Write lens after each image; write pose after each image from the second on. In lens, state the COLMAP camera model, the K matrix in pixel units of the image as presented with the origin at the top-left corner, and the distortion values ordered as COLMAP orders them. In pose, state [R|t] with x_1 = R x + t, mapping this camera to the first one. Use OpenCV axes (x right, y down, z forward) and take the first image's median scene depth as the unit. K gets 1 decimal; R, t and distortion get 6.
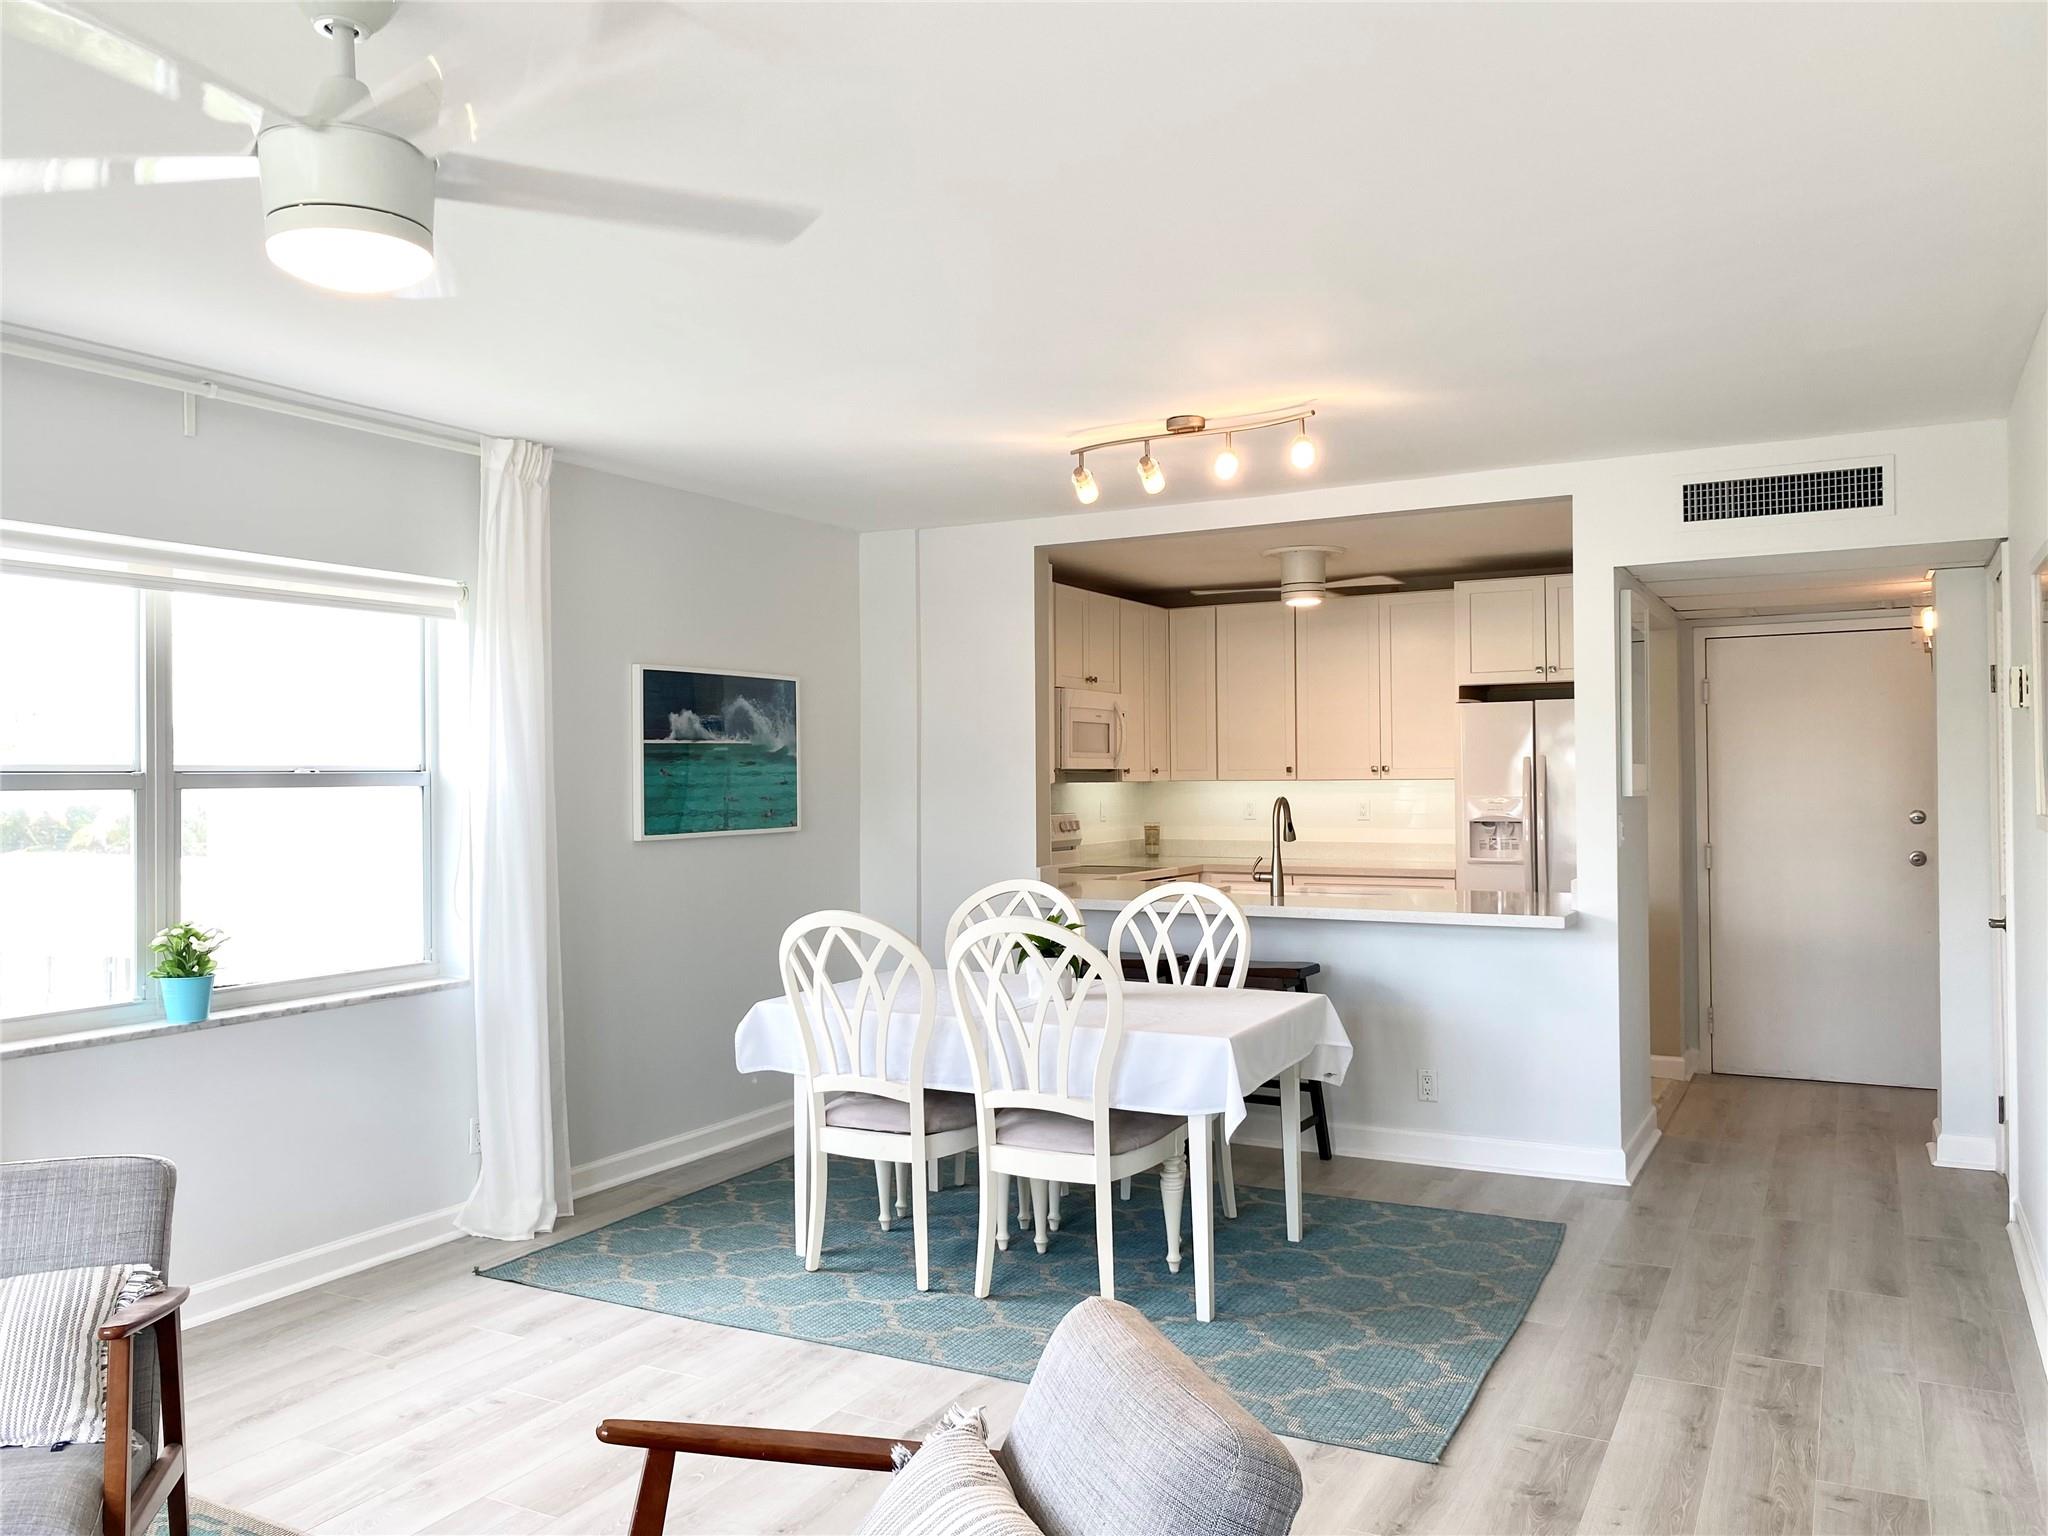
lens RADIAL K [[1537.1, 0, 1026.2], [0, 1537.1, 748.1], [0, 0, 1]] dist [0.112029, -0.104372]
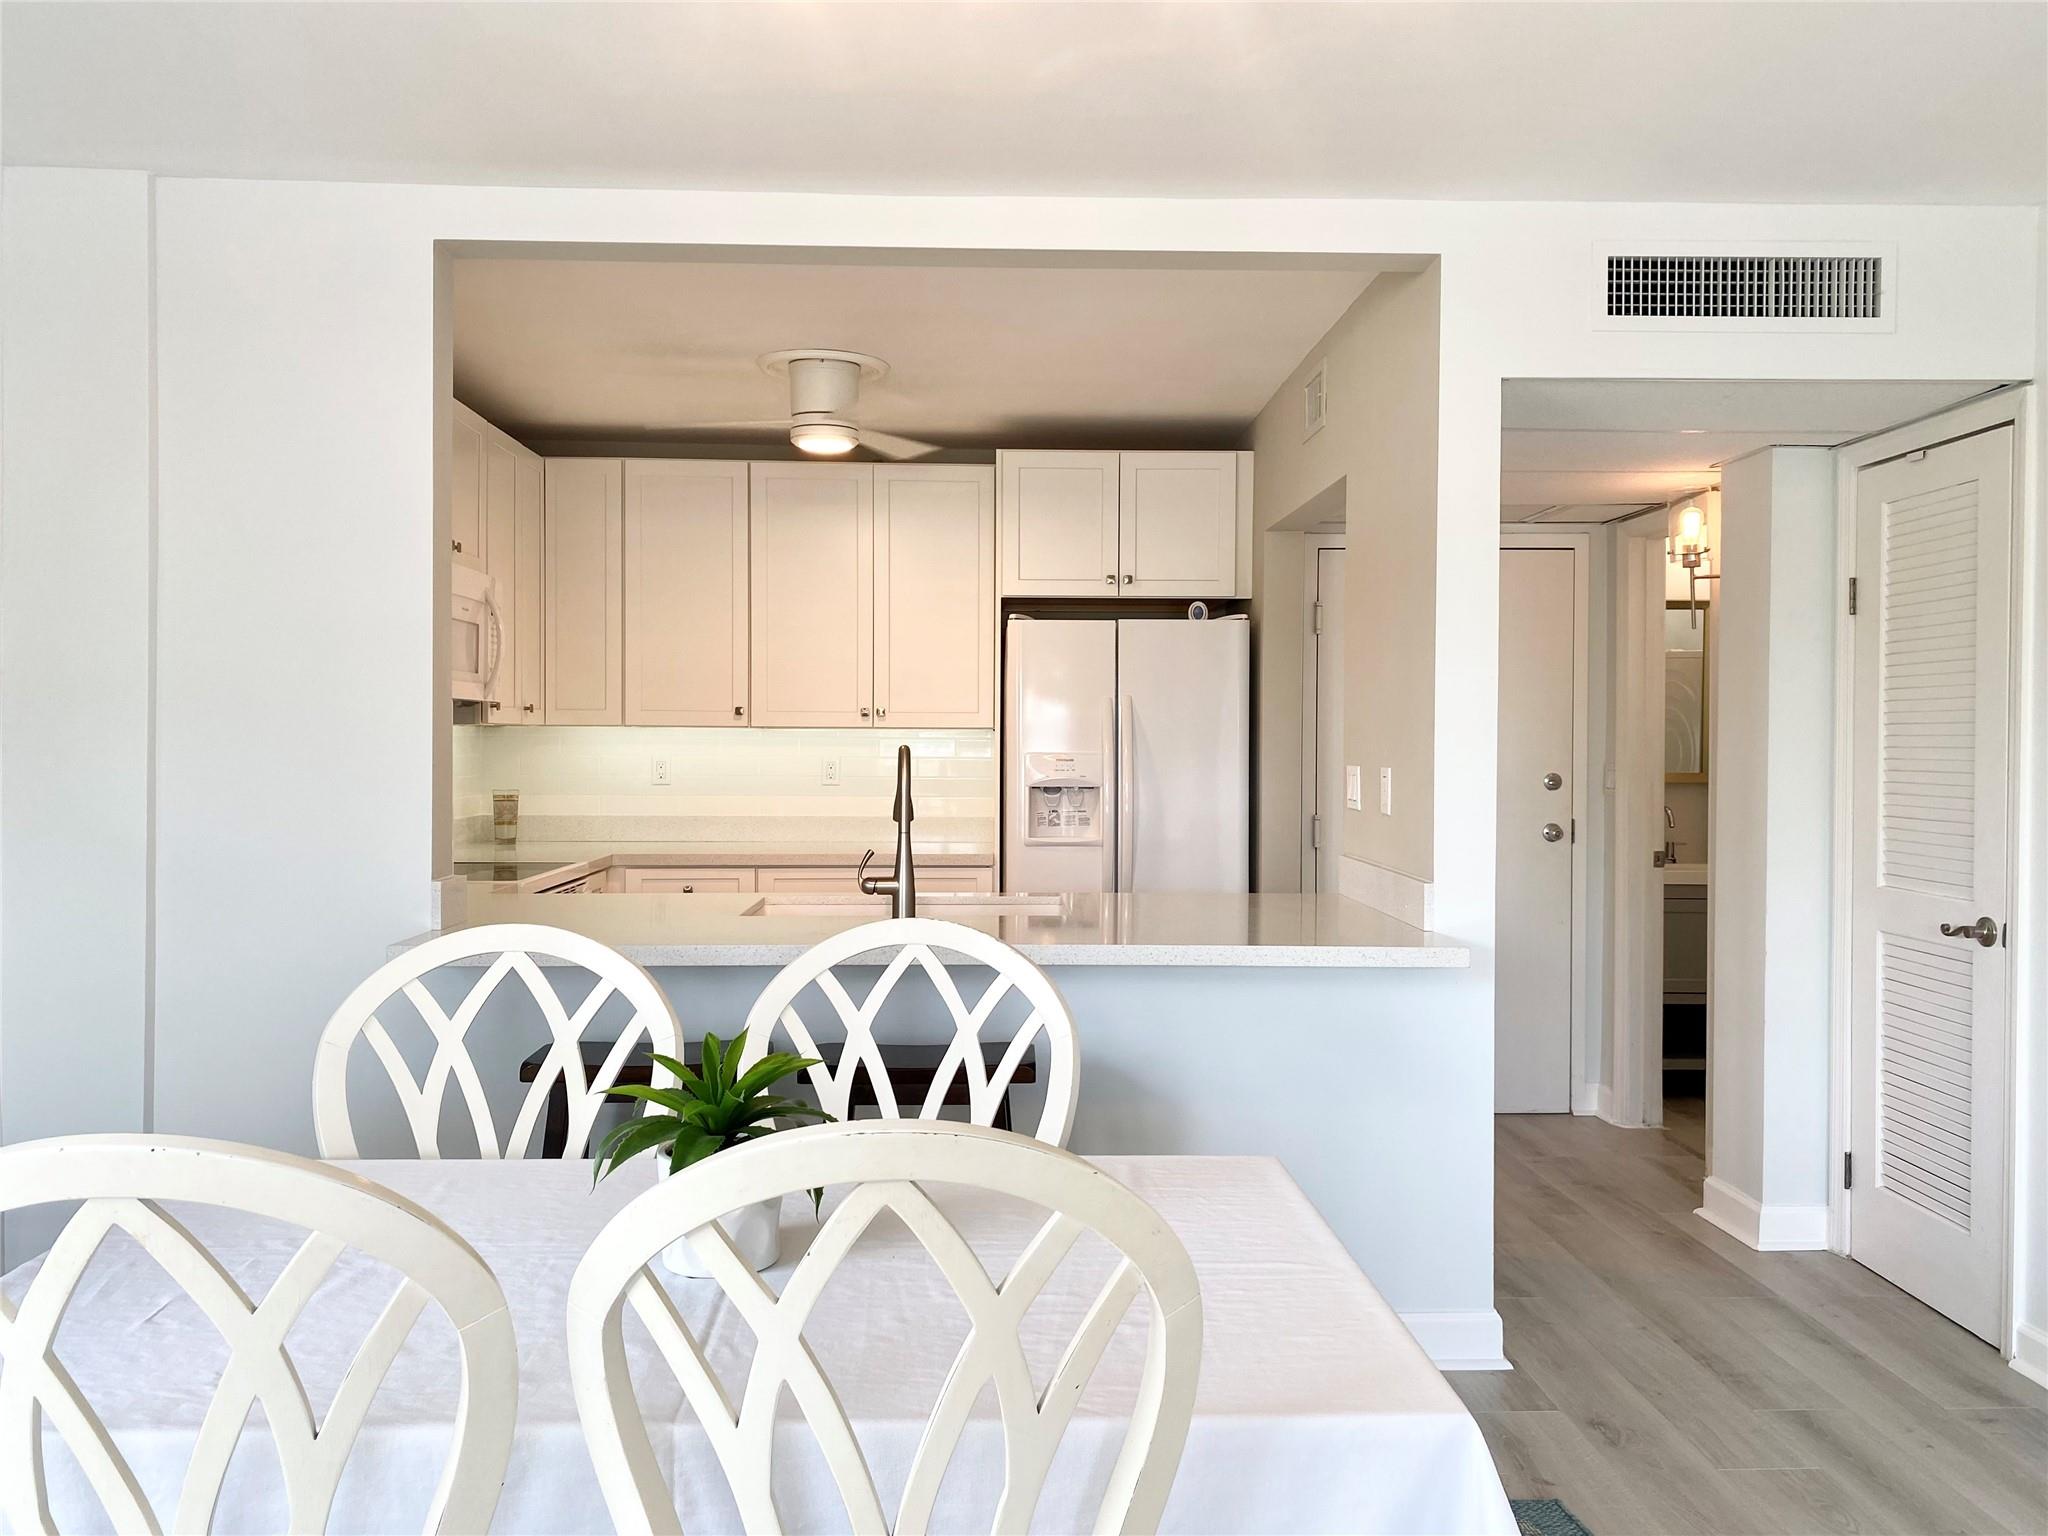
lens RADIAL K [[1537.1, 0, 1026.2], [0, 1537.1, 748.1], [0, 0, 1]] dist [0.112029, -0.104372]
pose [[0.861195, 0.012016, 0.508133, -0.093257], [-0.023775, 0.999579, 0.016659, 0.023077], [-0.507719, -0.026428, 0.861117, 0.508277]]
